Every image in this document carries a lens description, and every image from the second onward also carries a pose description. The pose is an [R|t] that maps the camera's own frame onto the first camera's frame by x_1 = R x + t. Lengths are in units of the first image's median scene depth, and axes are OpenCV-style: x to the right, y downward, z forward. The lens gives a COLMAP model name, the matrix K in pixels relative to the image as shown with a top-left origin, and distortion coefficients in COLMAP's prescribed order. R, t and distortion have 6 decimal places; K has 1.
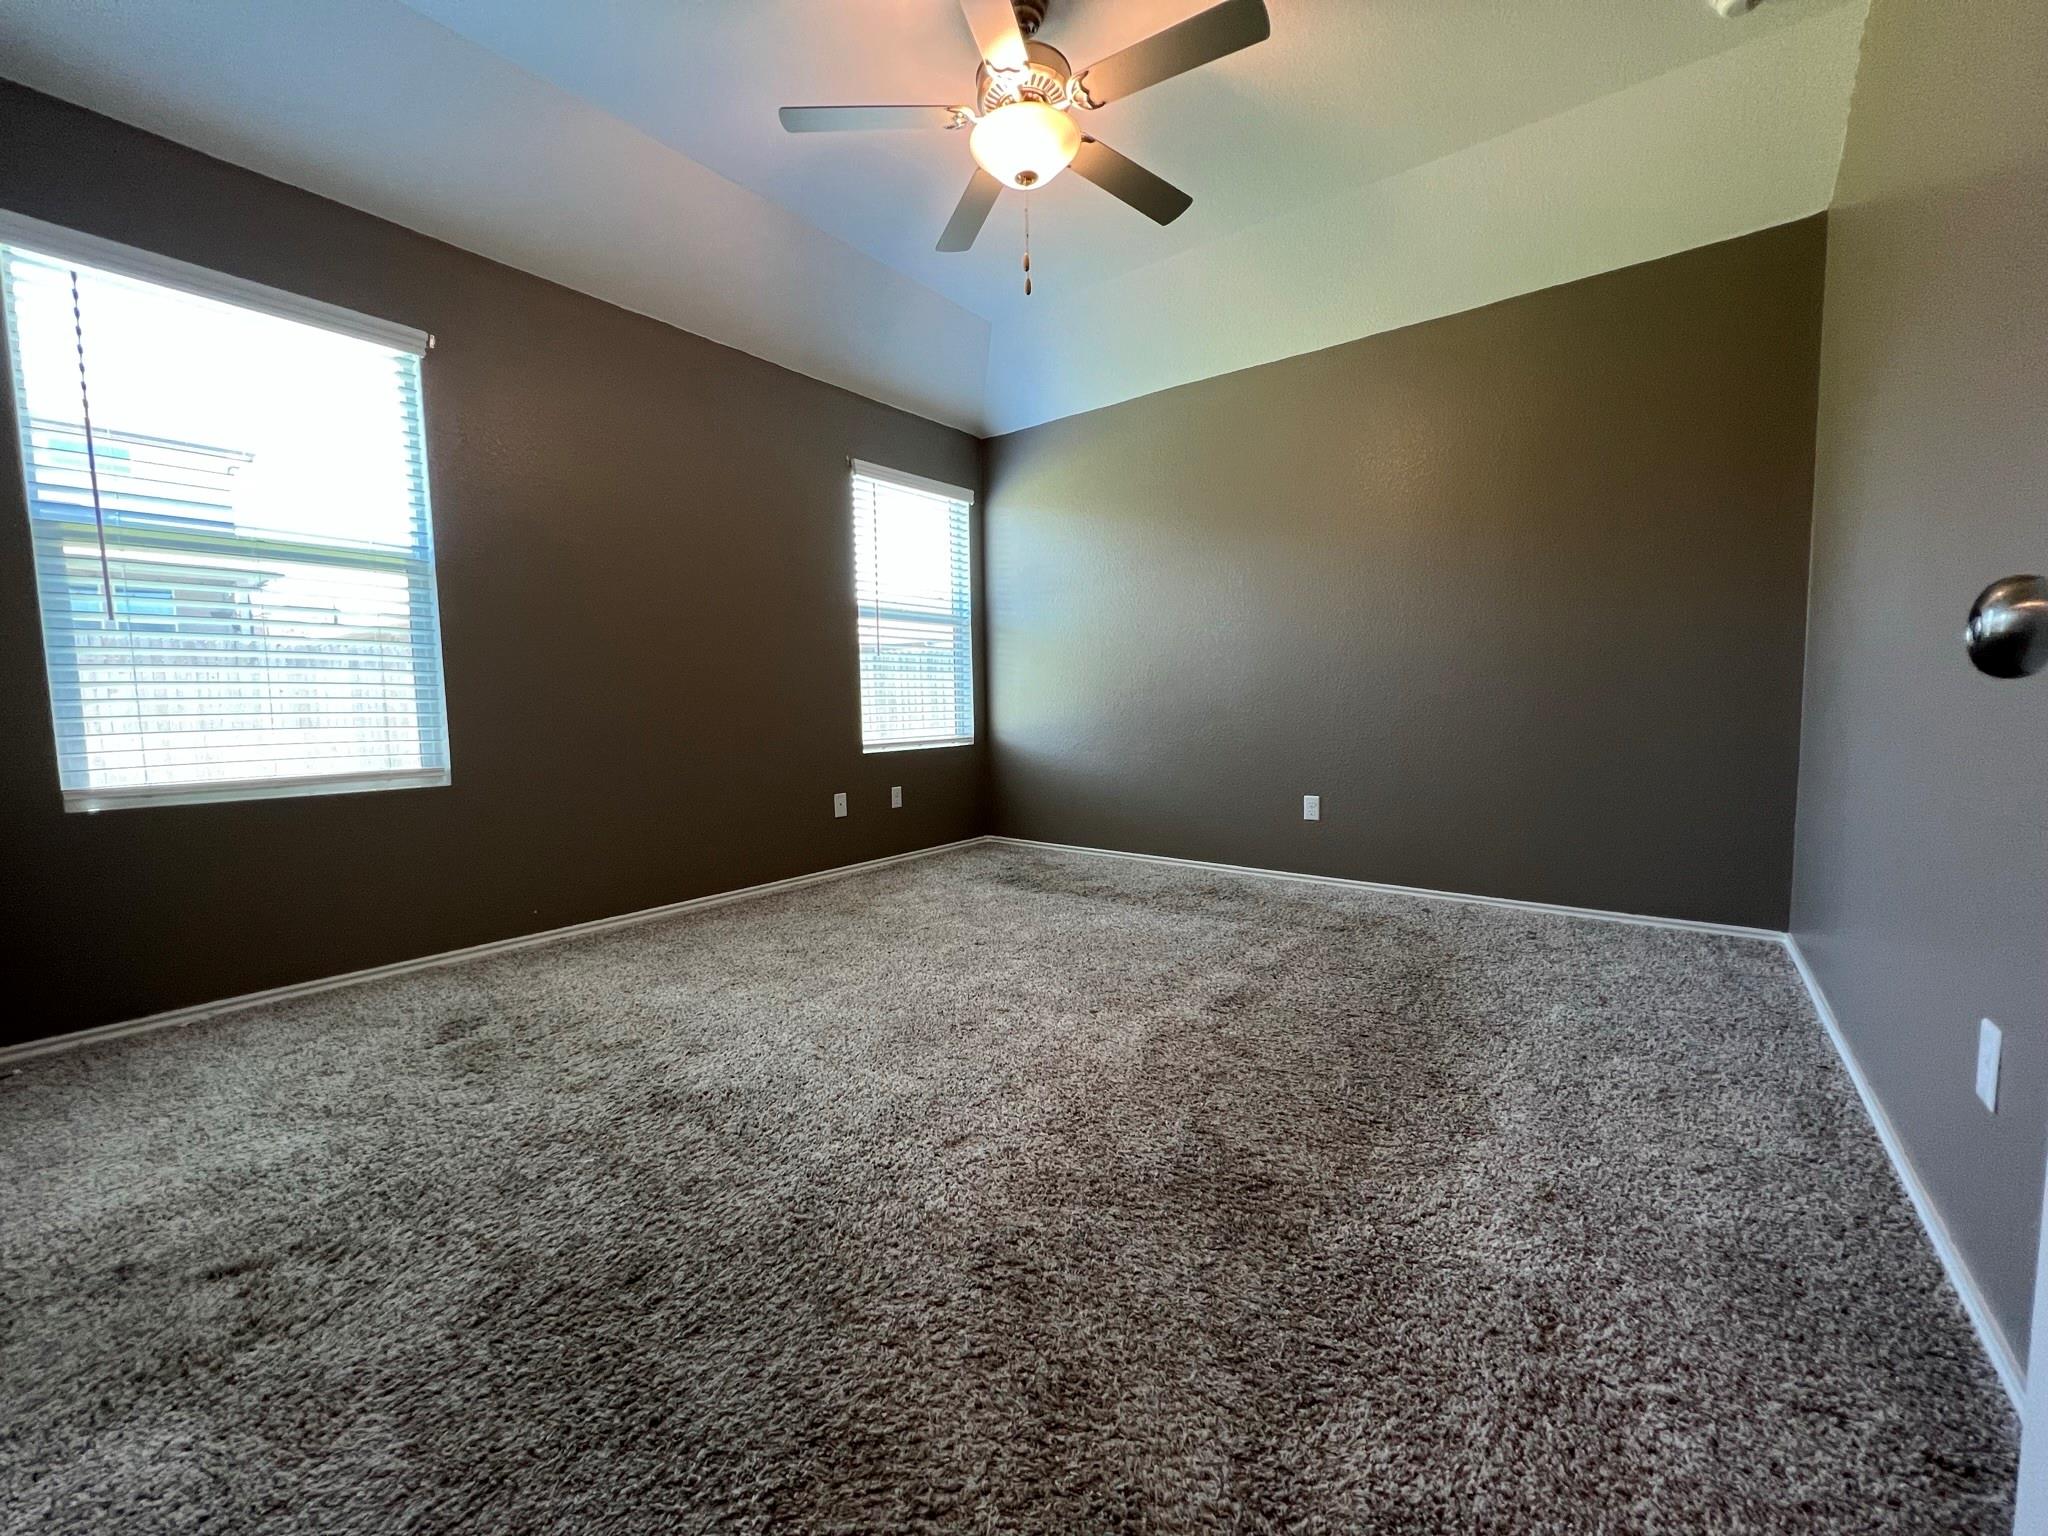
lens RADIAL K [[824.4, 0, 1039.5], [0, 824.4, 762.5], [0, 0, 1]] dist [-0.005464, 0.001745]
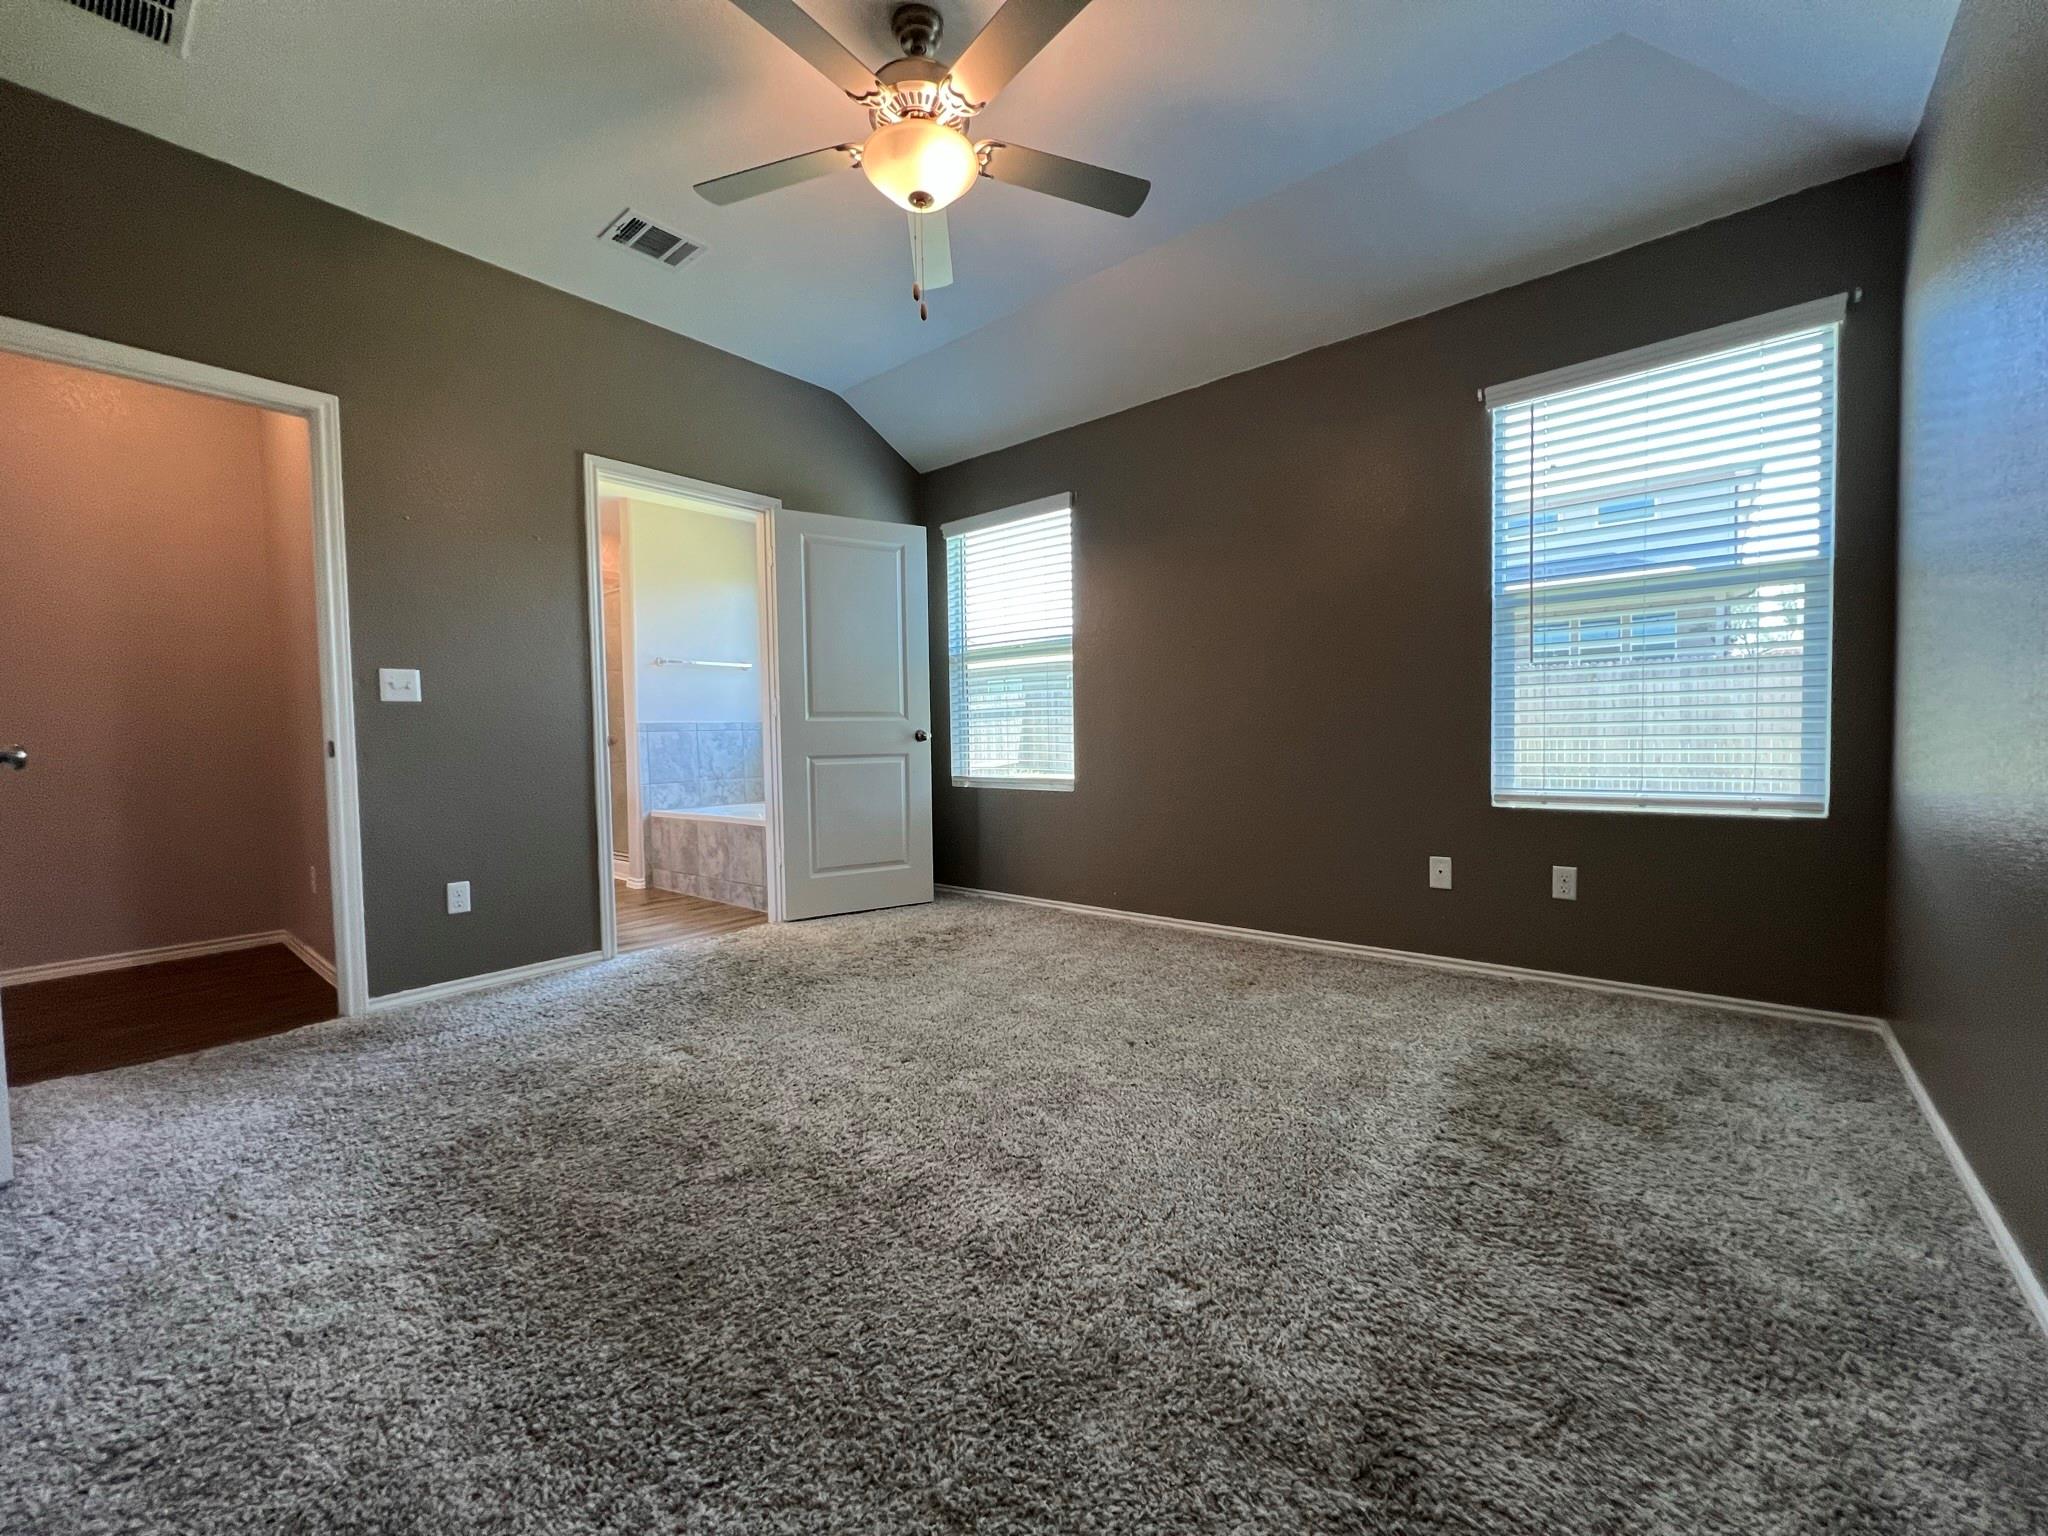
lens RADIAL K [[824.4, 0, 1034.6], [0, 824.4, 779.6], [0, 0, 1]] dist [-0.005464, 0.001745]
pose [[-0.051378, 0.060938, -0.996818, 0.511145], [-0.059158, 0.996198, 0.063949, -0.057250], [0.996926, 0.062255, -0.047578, 0.663532]]
